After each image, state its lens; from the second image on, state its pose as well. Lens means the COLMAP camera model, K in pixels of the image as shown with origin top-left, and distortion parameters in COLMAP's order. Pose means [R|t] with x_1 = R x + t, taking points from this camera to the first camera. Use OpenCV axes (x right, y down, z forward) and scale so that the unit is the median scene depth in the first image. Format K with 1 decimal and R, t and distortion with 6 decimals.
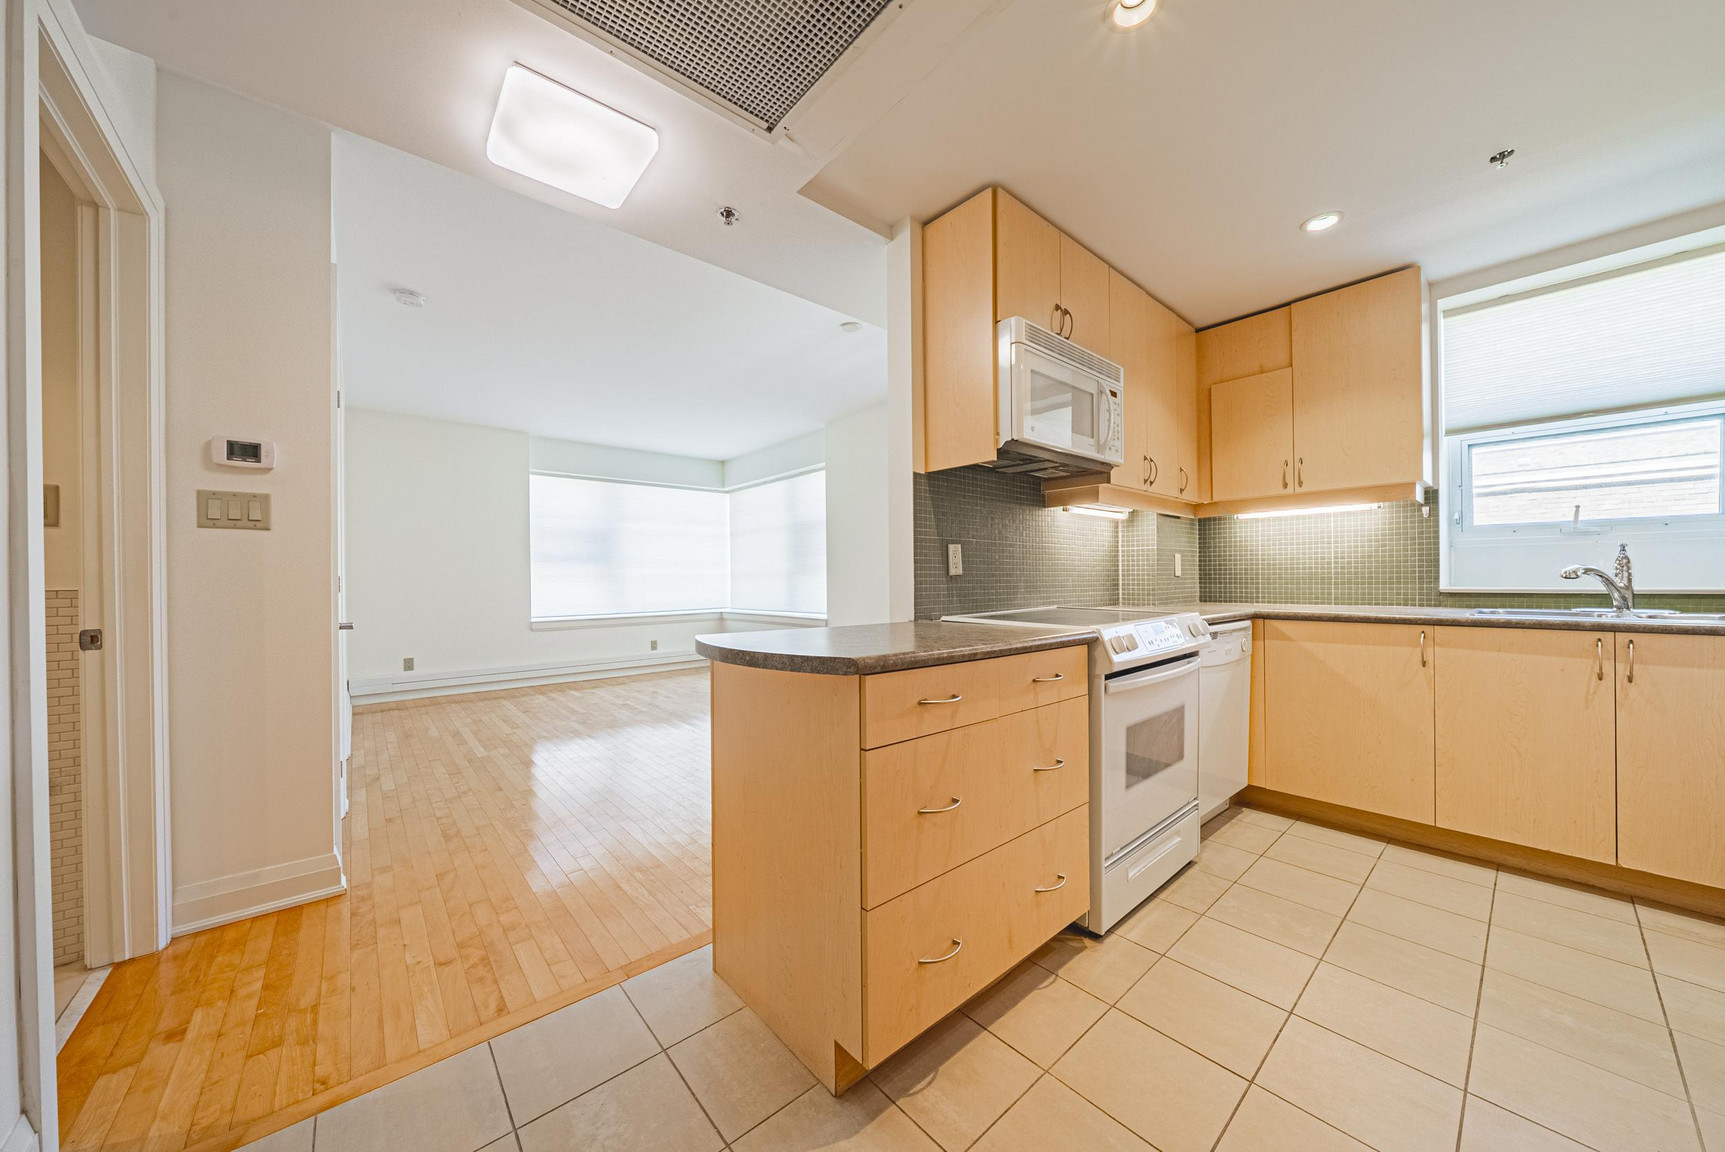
lens RADIAL K [[595.8, 0, 851.9], [0, 595.8, 582.1], [0, 0, 1]] dist [-0.001410, 0.000067]
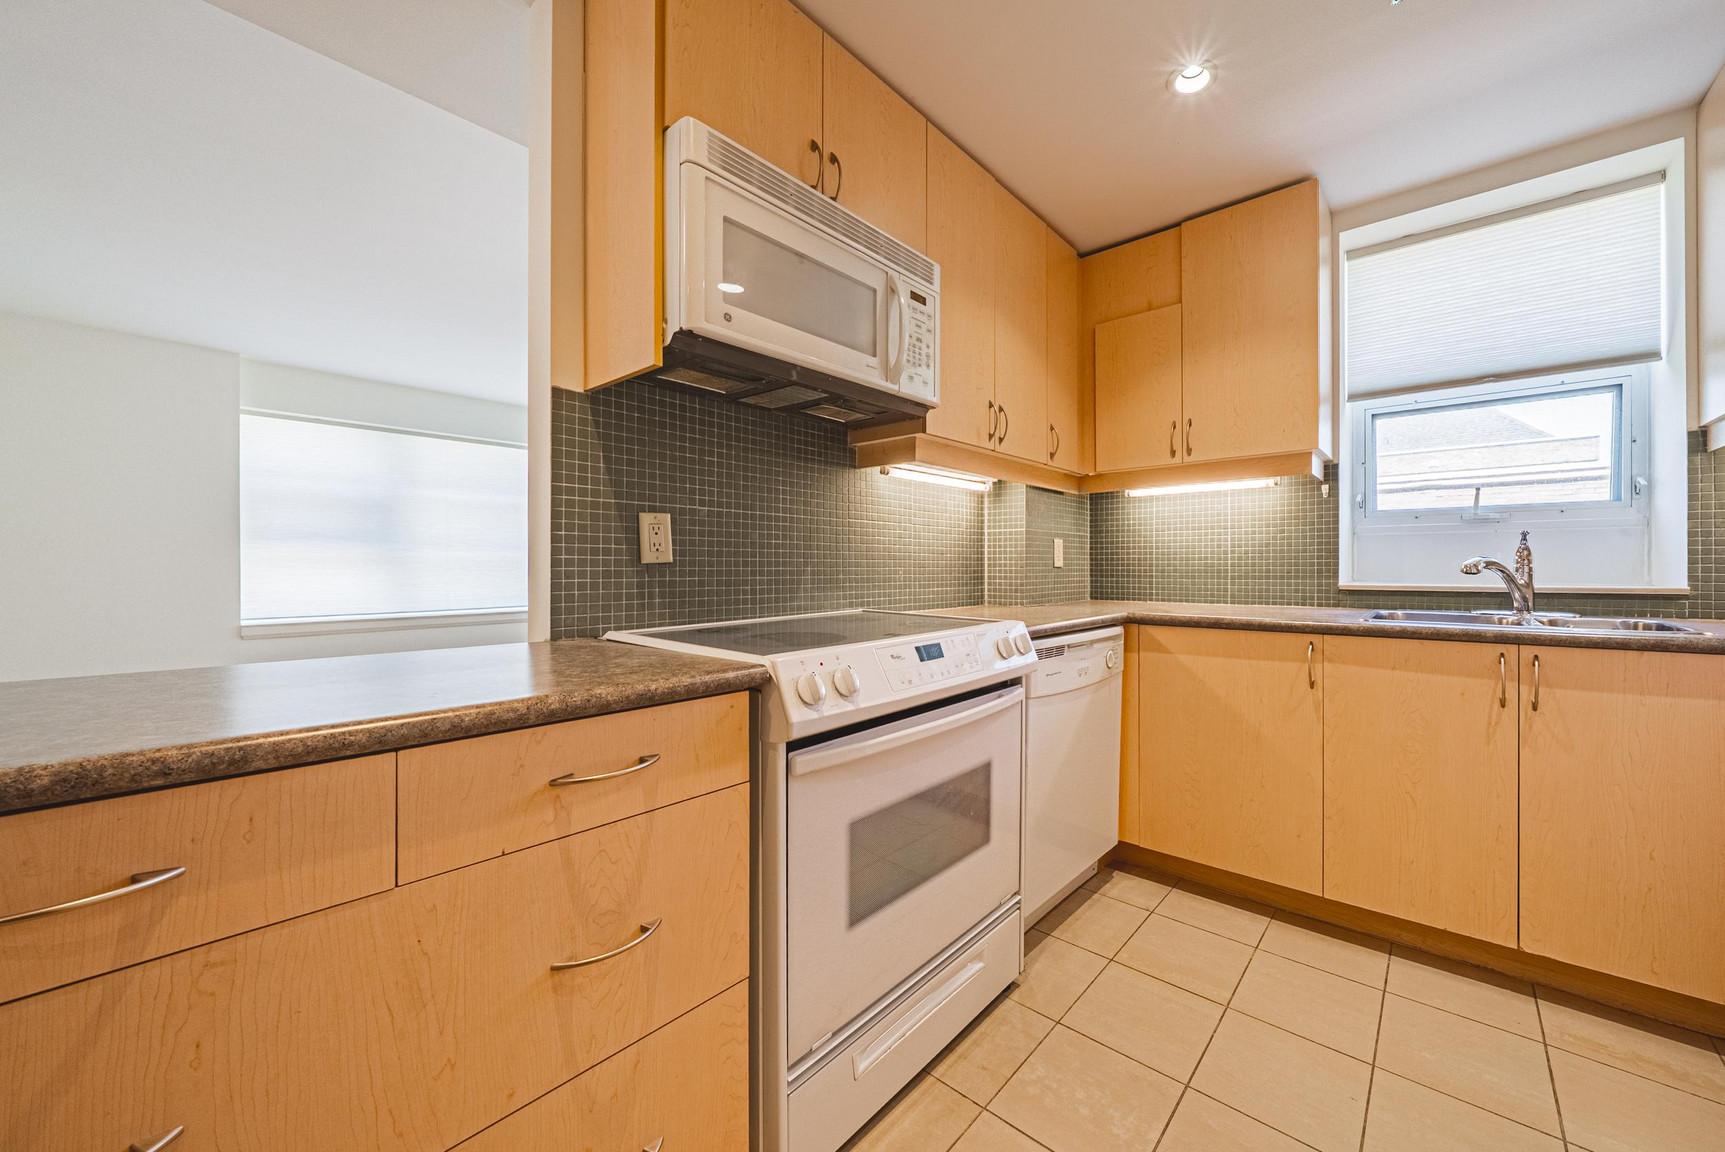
lens RADIAL K [[641.4, 0, 944.5], [0, 641.4, 571.5], [0, 0, 1]] dist [-0.002053, -0.000223]
pose [[0.981130, 0.006493, 0.193238, 0.326030], [-0.006640, 0.999978, 0.000109, -0.004500], [-0.193233, -0.001390, 0.981152, 0.273856]]
